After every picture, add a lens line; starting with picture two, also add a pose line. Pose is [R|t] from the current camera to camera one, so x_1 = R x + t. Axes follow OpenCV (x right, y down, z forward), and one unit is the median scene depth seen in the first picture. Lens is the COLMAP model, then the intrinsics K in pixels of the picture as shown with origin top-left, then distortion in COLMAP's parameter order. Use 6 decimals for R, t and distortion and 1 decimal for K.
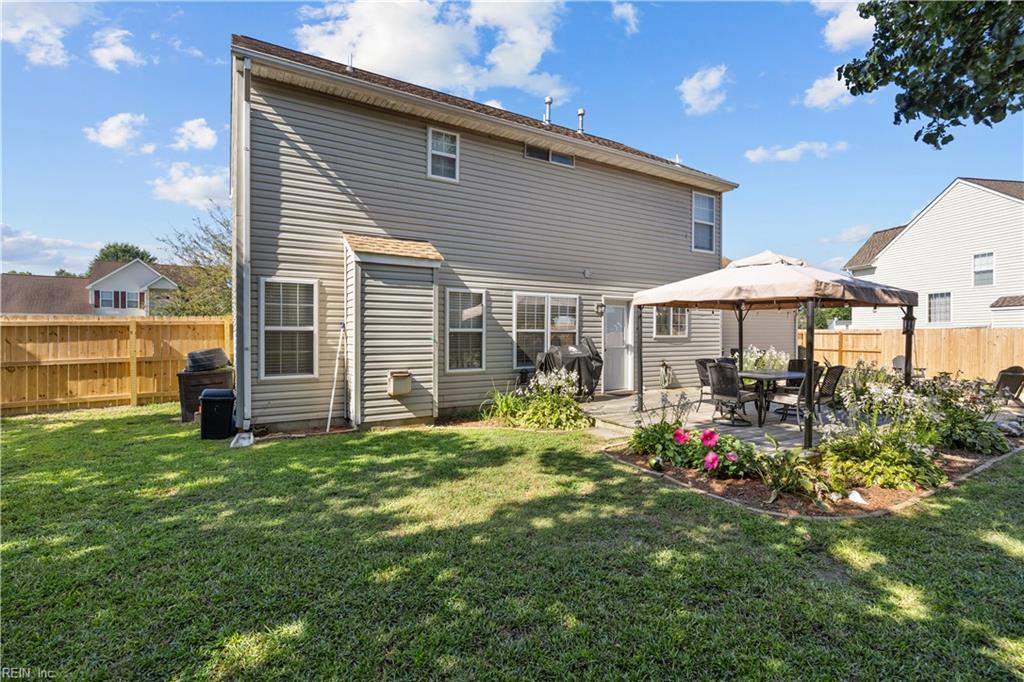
lens RADIAL K [[473.4, 0, 518.7], [0, 473.4, 337.8], [0, 0, 1]] dist [-0.011125, 0.000342]
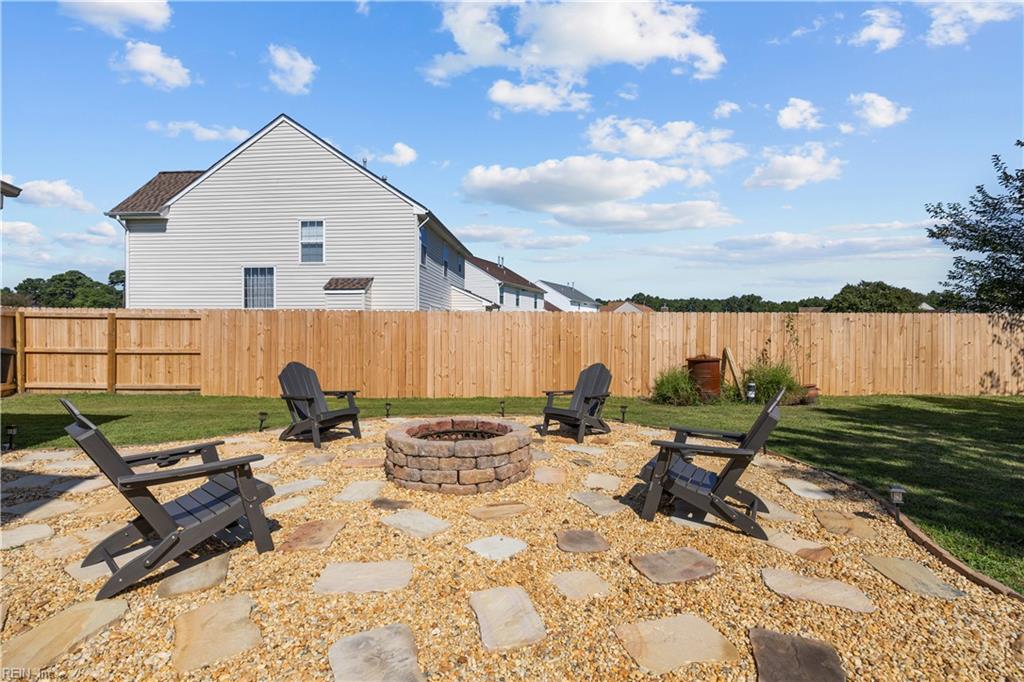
lens RADIAL K [[442.6, 0, 518.5], [0, 442.6, 335.8], [0, 0, 1]] dist [-0.010025, 0.000717]
pose [[0.203901, -0.008346, 0.978956, 0.335094], [0.007341, 0.999949, 0.006995, 0.009563], [-0.978964, 0.005760, 0.203952, 0.510002]]
